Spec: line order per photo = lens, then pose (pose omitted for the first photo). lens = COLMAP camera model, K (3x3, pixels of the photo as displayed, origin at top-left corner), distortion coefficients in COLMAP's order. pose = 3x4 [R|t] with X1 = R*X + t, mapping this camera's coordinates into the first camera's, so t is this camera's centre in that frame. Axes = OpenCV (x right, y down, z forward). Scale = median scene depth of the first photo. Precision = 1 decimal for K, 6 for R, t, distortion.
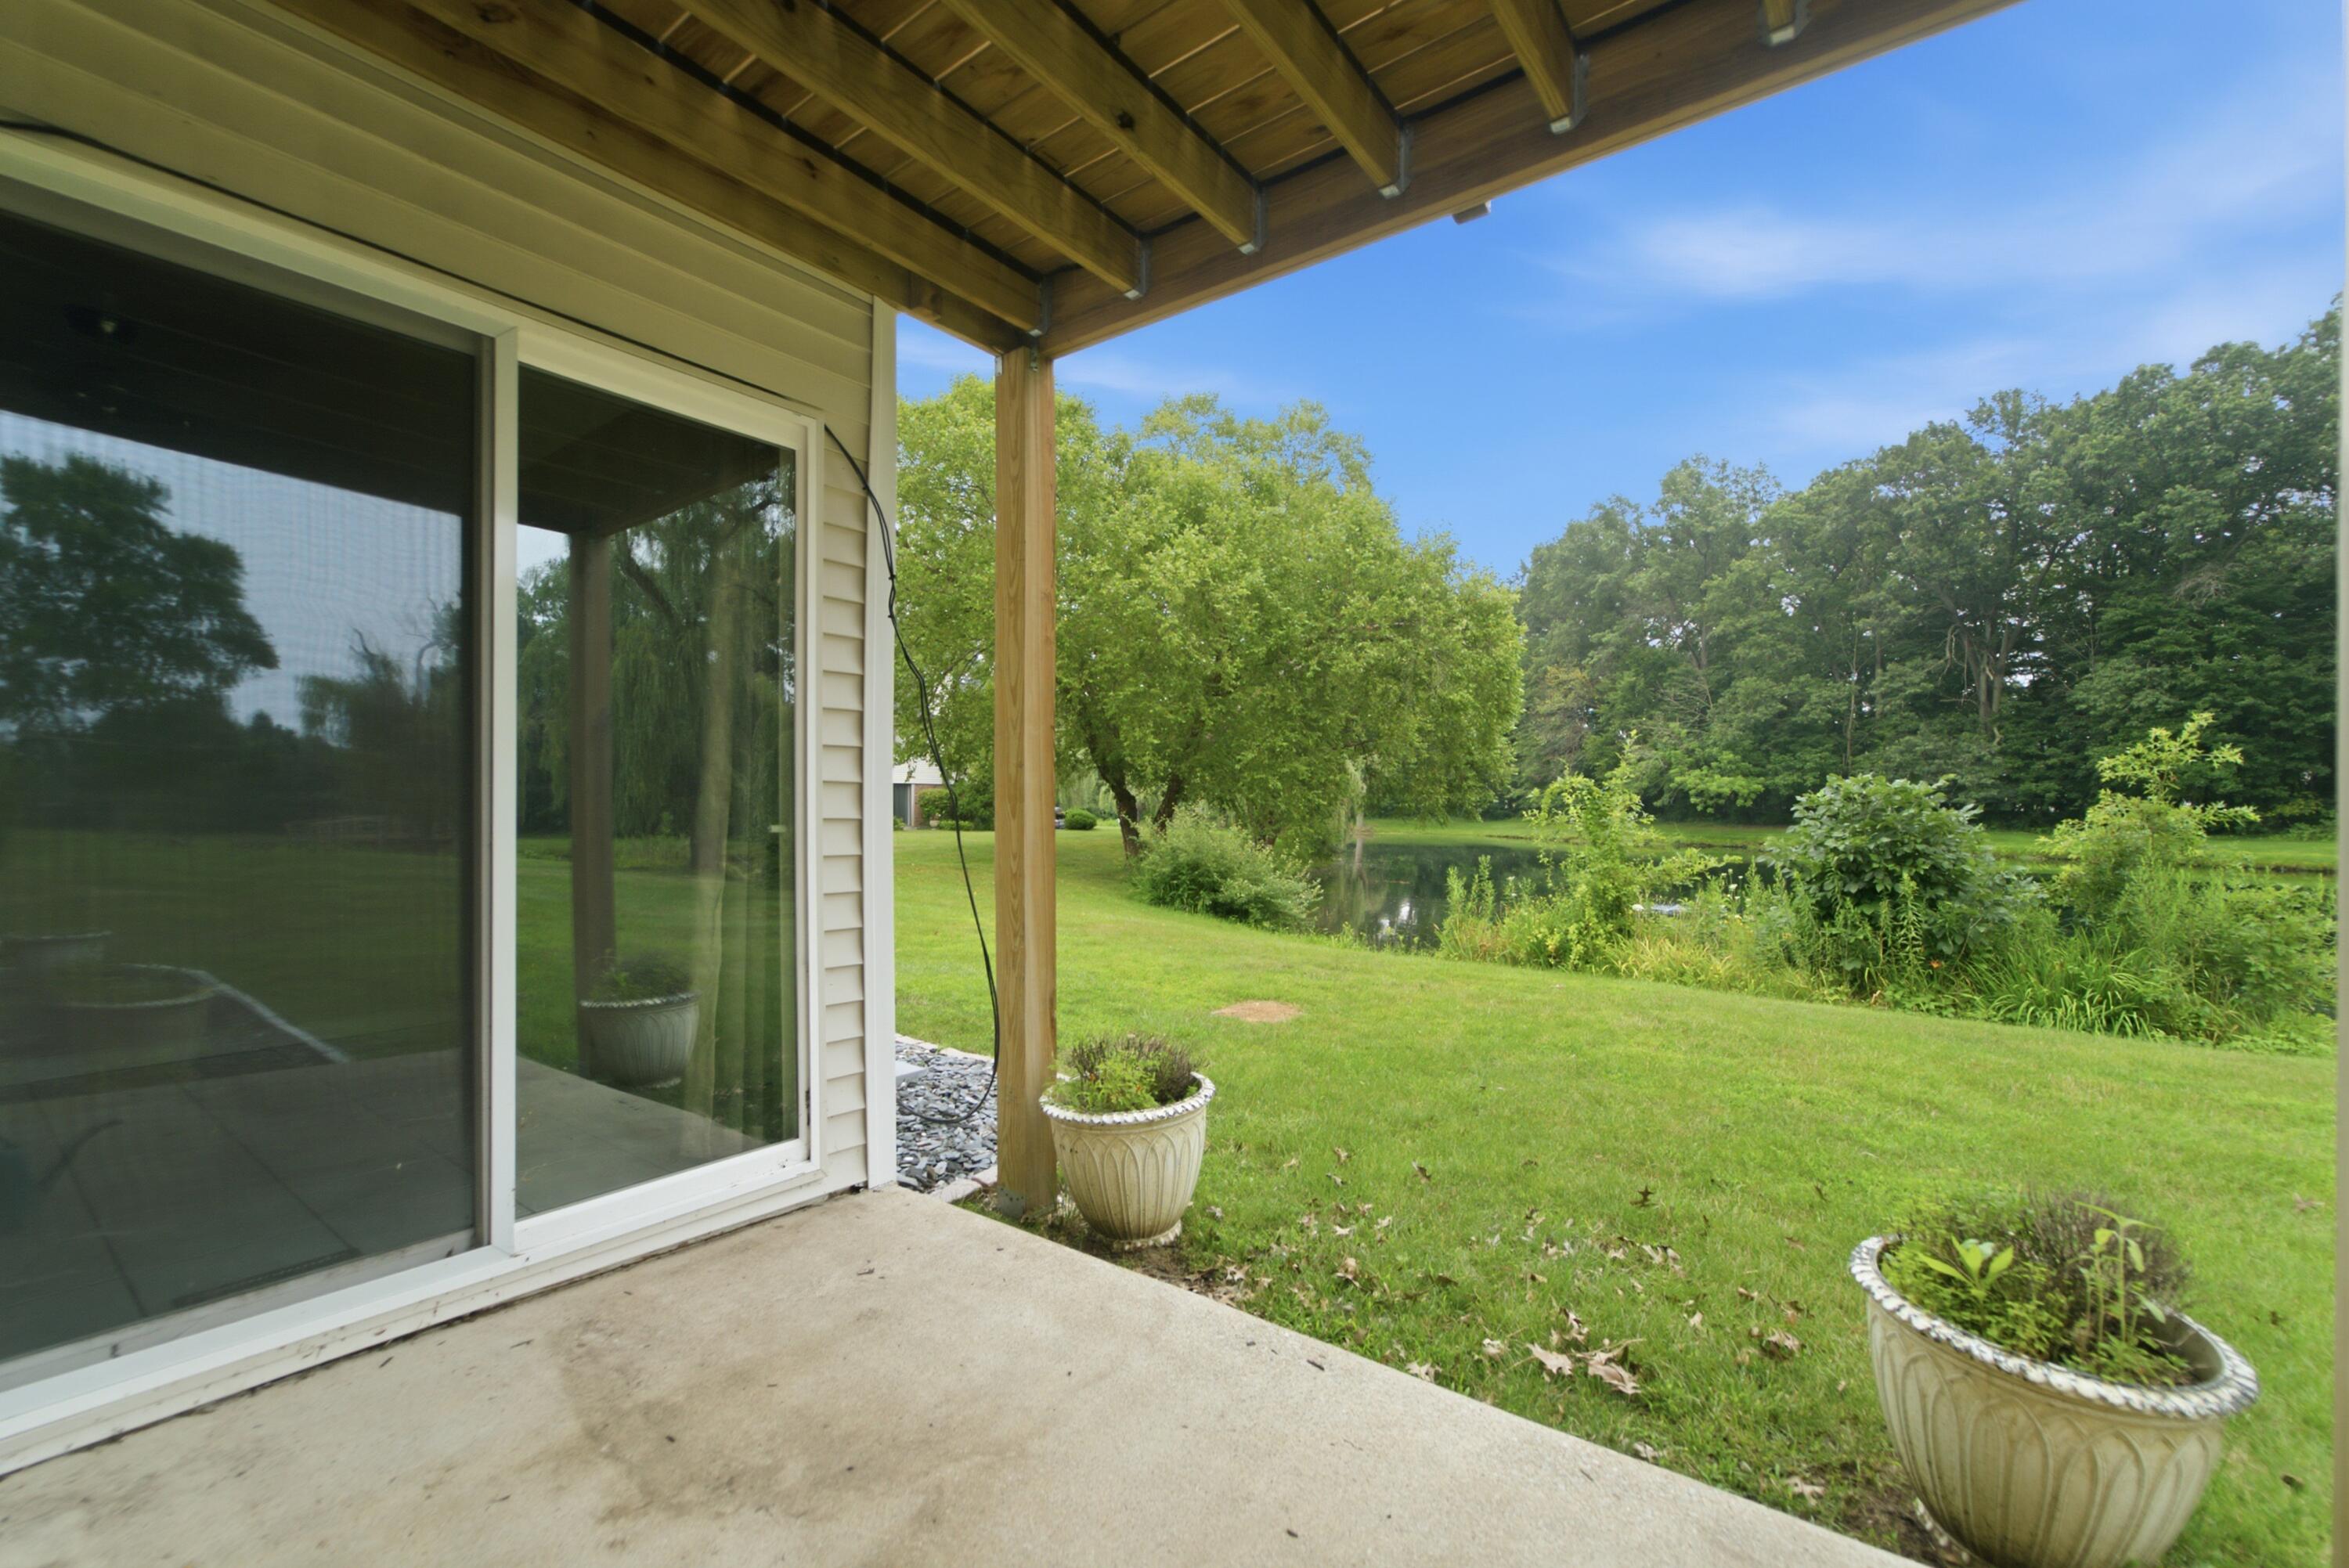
lens RADIAL K [[979.9, 0, 1170.7], [0, 979.9, 797.7], [0, 0, 1]] dist [-0.018830, 0.003568]
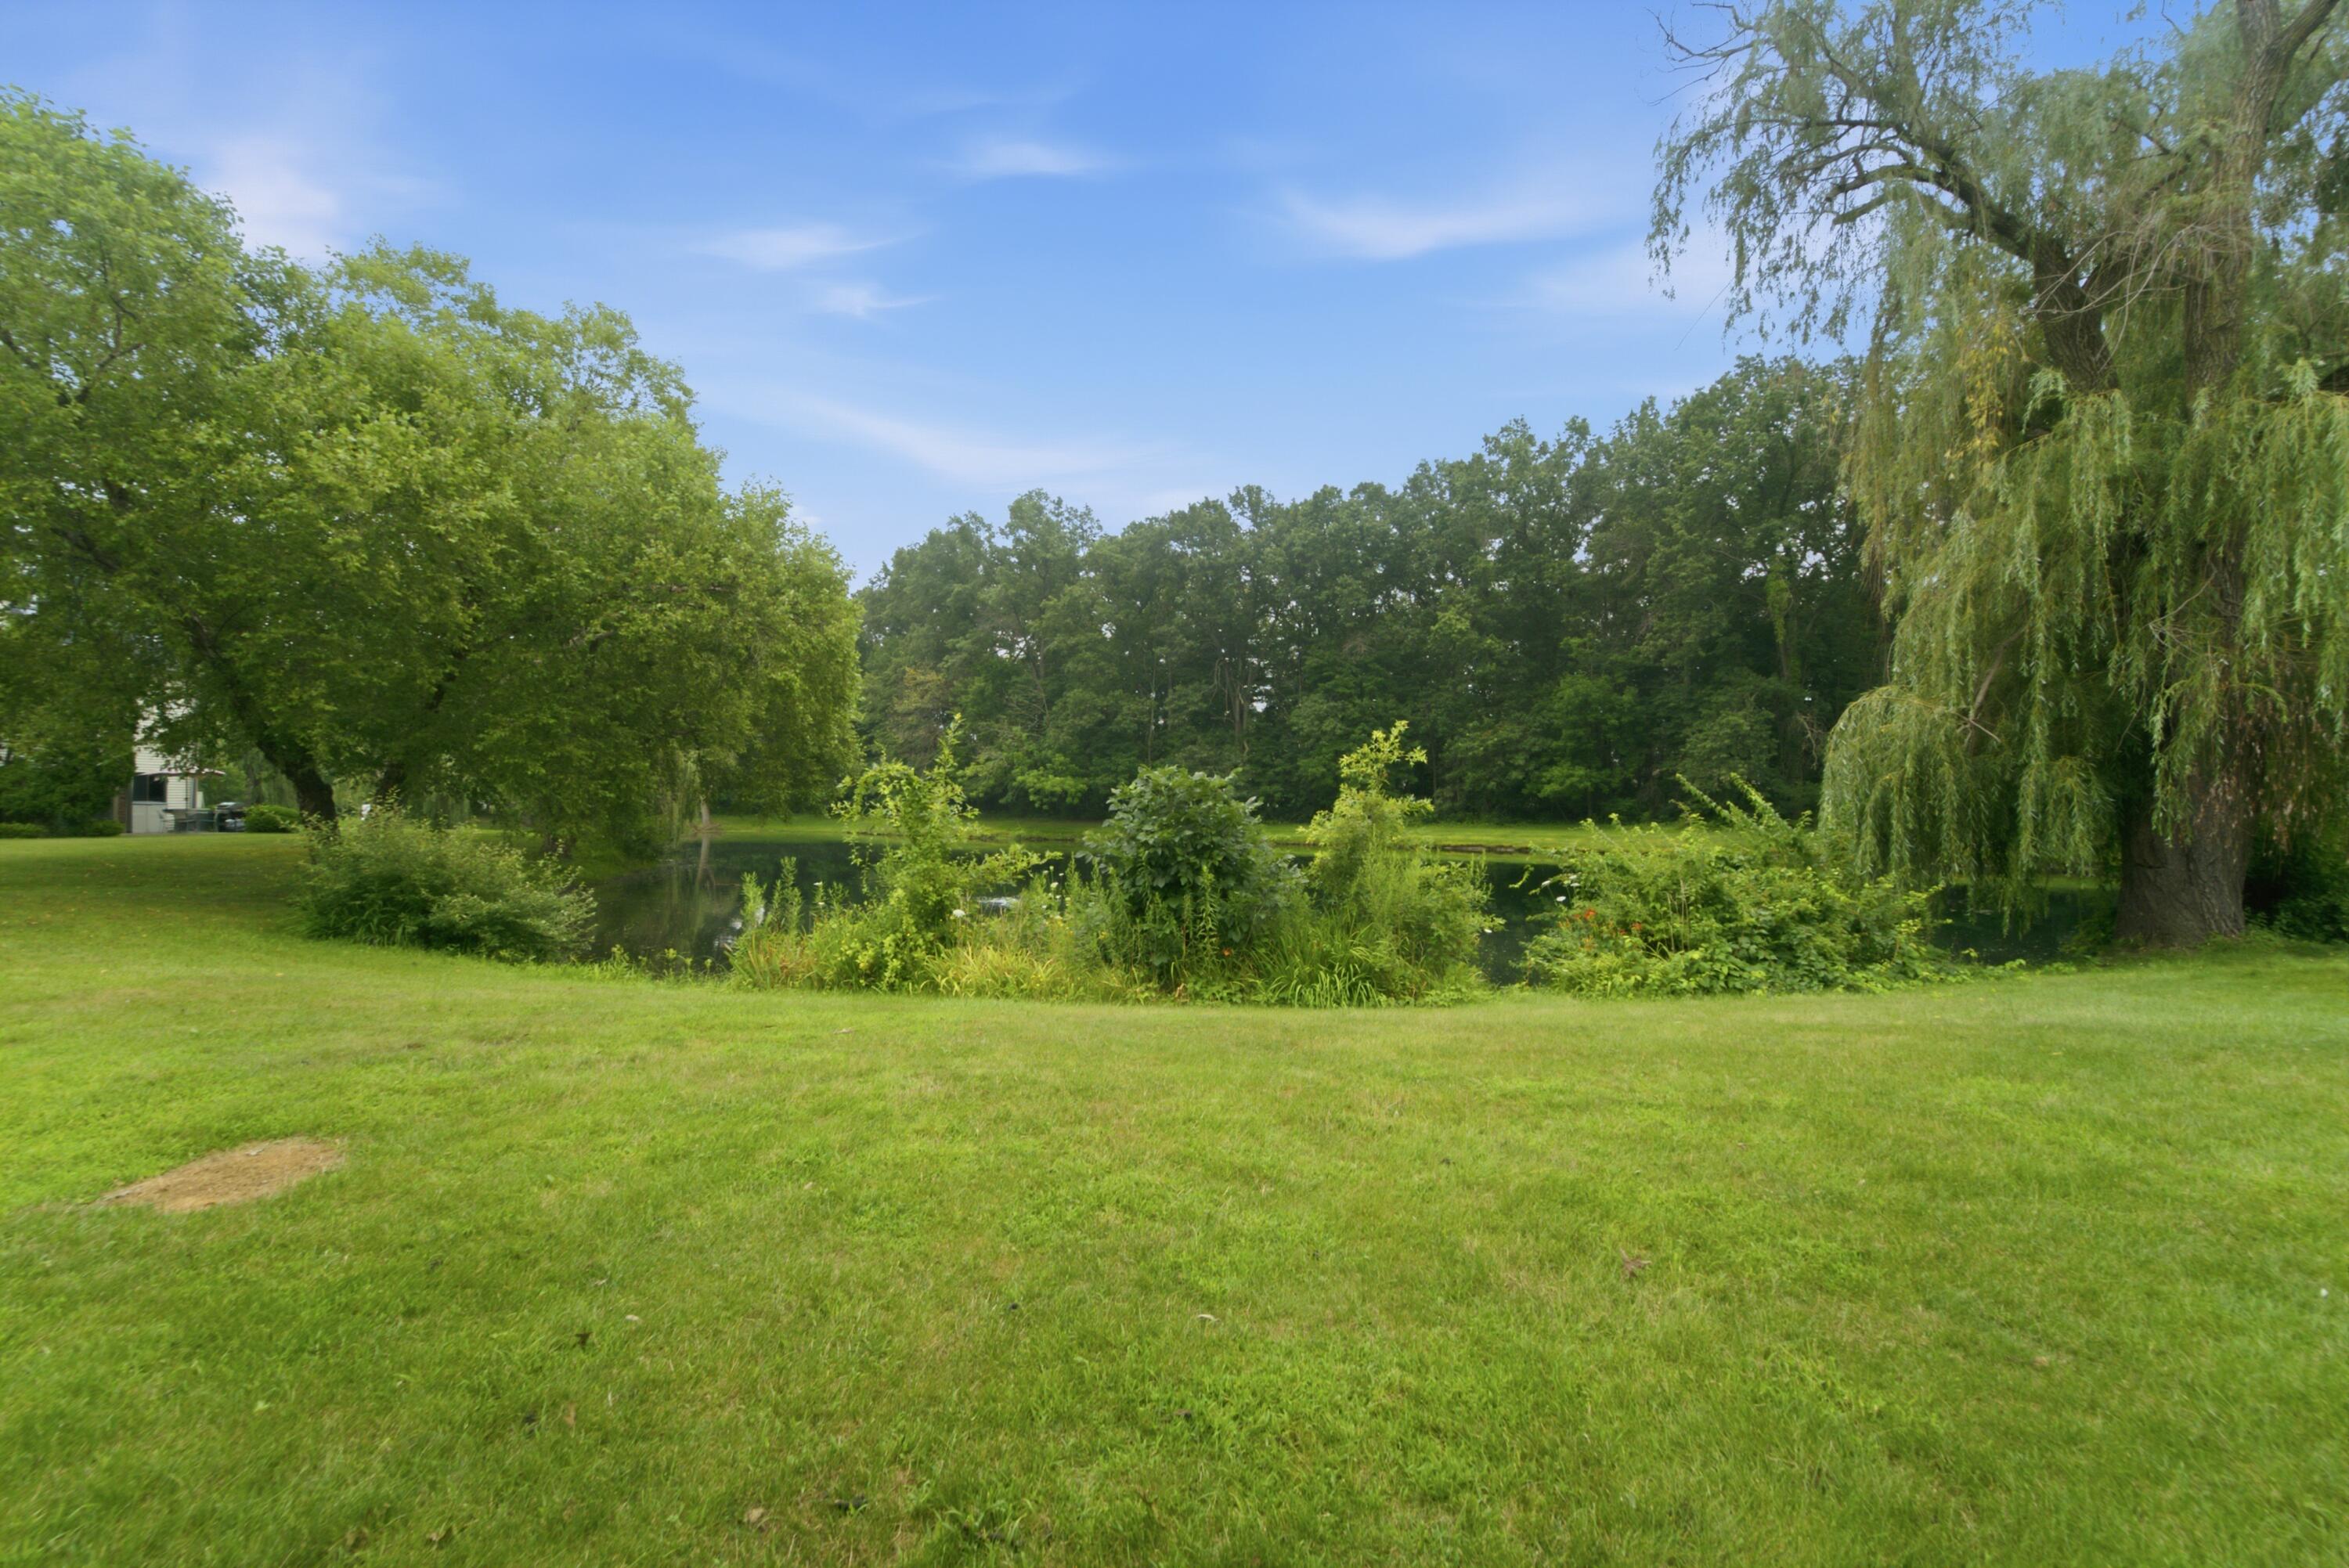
lens RADIAL K [[966.5, 0, 1145.5], [0, 966.5, 778.7], [0, 0, 1]] dist [0.019849, -0.000124]
pose [[0.821906, 0.011372, 0.569509, 0.114717], [-0.001104, 0.999831, -0.018372, 0.005607], [-0.569622, 0.014471, 0.821780, 0.177627]]
